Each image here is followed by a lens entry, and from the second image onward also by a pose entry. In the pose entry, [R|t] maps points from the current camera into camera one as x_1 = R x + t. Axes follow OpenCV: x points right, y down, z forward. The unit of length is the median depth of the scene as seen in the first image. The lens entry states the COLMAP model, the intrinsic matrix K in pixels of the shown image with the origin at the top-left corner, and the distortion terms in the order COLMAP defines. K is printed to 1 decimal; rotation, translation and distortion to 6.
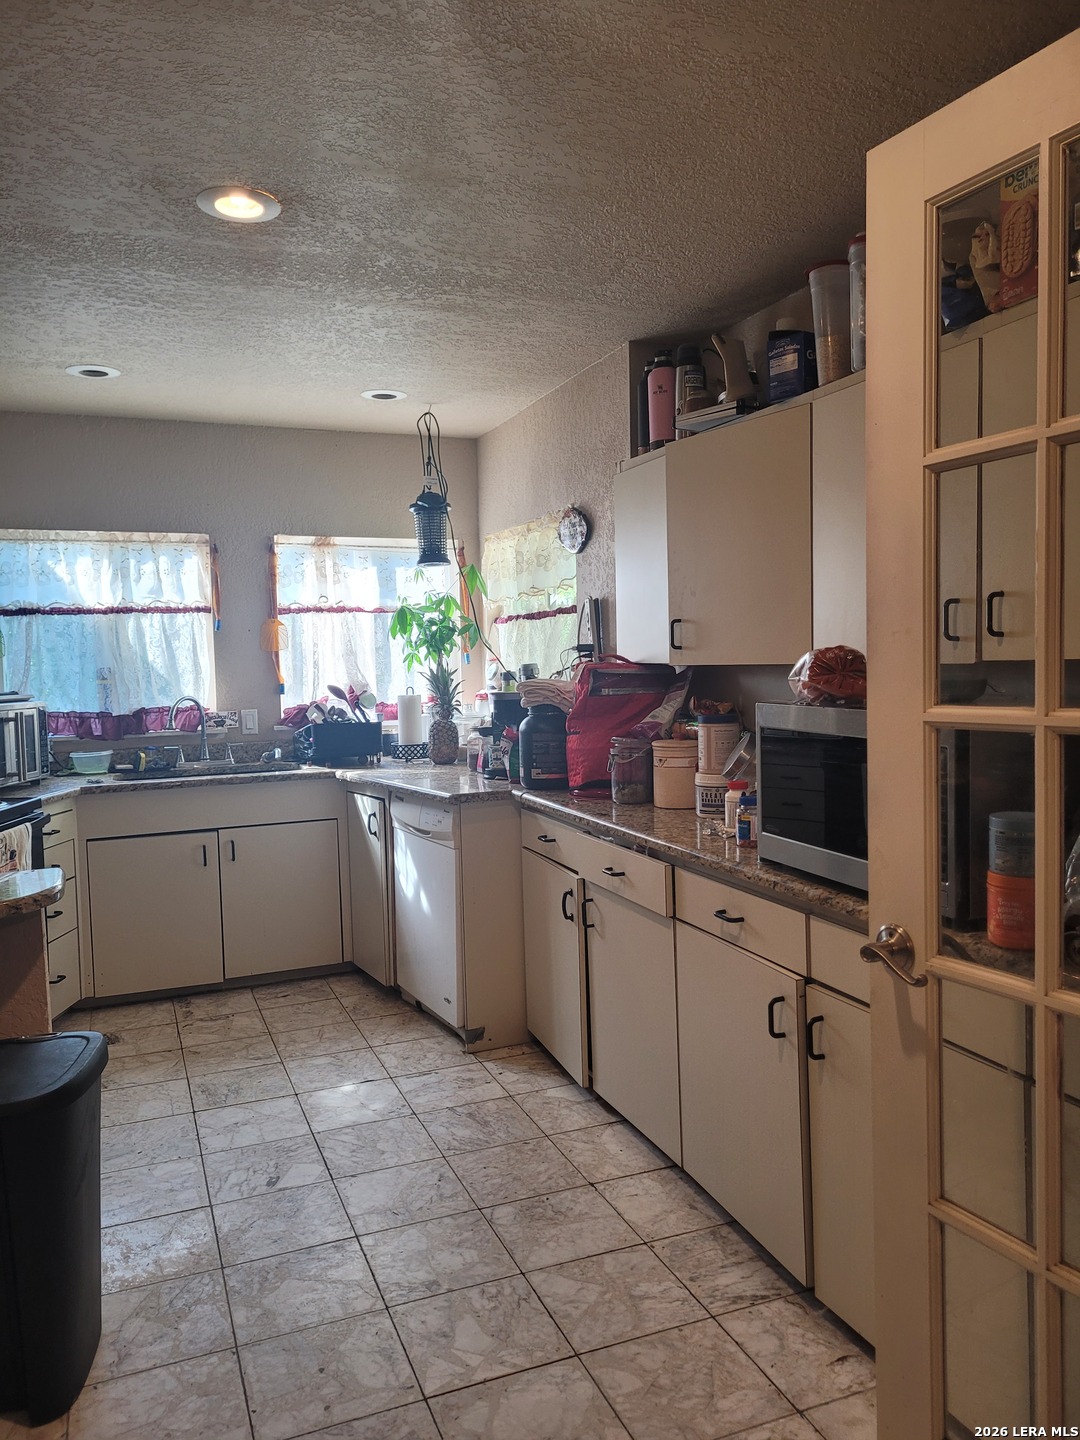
lens RADIAL K [[1077.6, 0, 536.5], [0, 1077.6, 722.9], [0, 0, 1]] dist [0.051945, 0.002211]
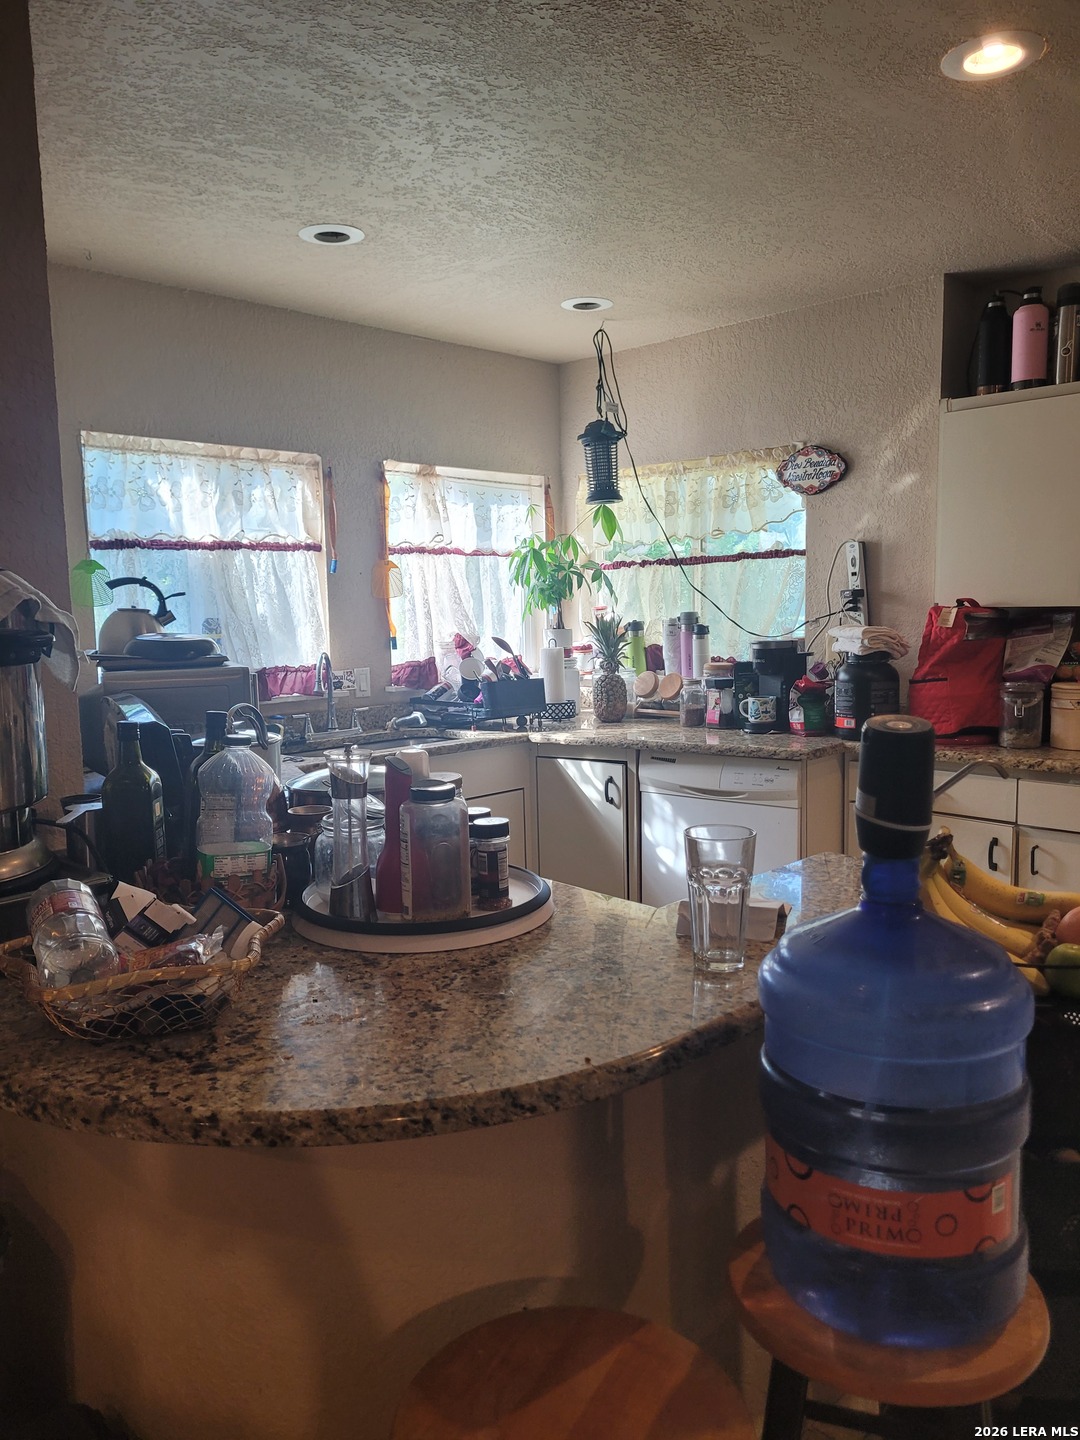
lens RADIAL K [[1077.6, 0, 540.7], [0, 1077.6, 716.9], [0, 0, 1]] dist [0.051945, 0.002211]
pose [[0.915218, -0.041115, 0.400857, -0.493837], [0.027671, 0.998845, 0.039273, -0.003506], [-0.402009, -0.024851, 0.915298, 0.179734]]
